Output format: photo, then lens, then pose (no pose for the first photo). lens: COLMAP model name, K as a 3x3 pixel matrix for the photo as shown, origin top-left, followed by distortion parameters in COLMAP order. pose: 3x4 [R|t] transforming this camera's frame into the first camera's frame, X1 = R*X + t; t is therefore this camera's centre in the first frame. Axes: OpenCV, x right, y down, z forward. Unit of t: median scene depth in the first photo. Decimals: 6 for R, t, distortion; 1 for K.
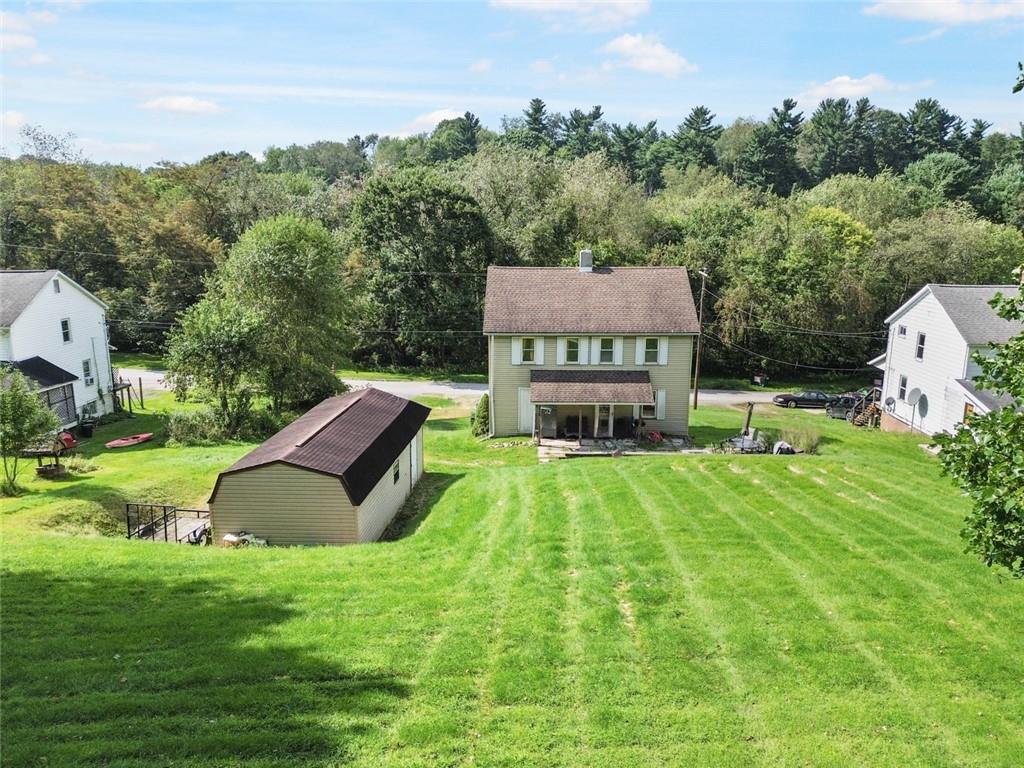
lens RADIAL K [[730.4, 0, 510.1], [0, 730.4, 385.8], [0, 0, 1]] dist [0.011682, -0.009474]
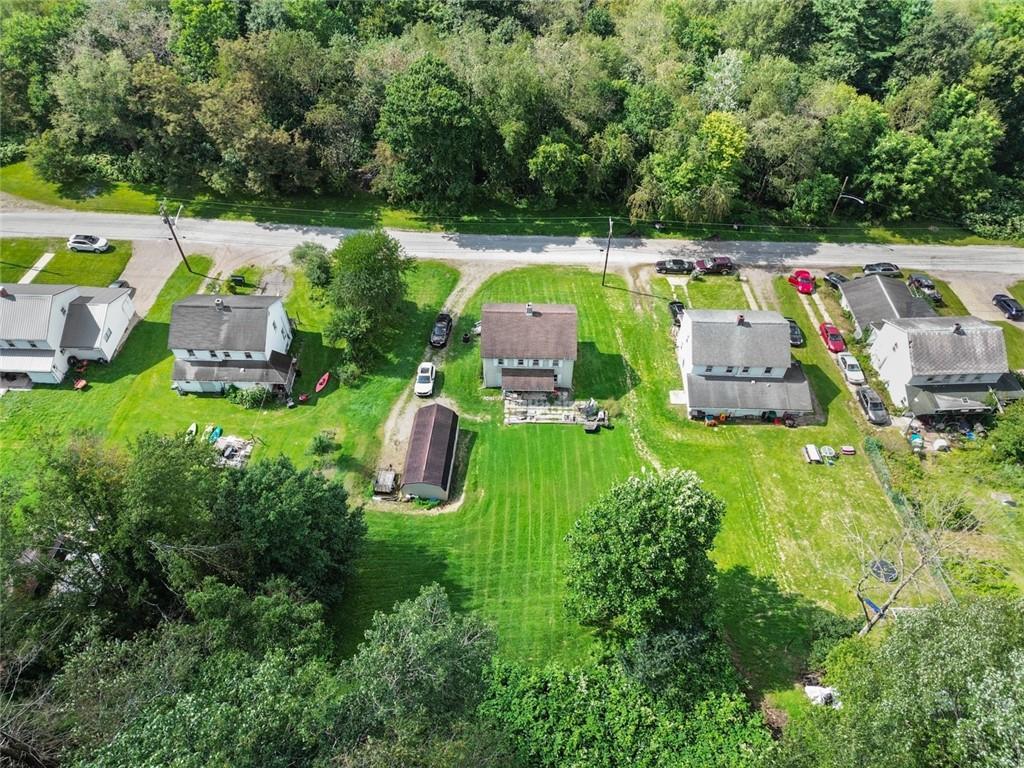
lens RADIAL K [[730.4, 0, 512.2], [0, 730.4, 382.1], [0, 0, 1]] dist [0.011682, -0.009474]
pose [[0.999971, -0.006916, 0.003298, 0.051847], [0.003318, 0.778837, 0.627218, -1.406736], [-0.006906, -0.627188, 0.778837, -0.781752]]
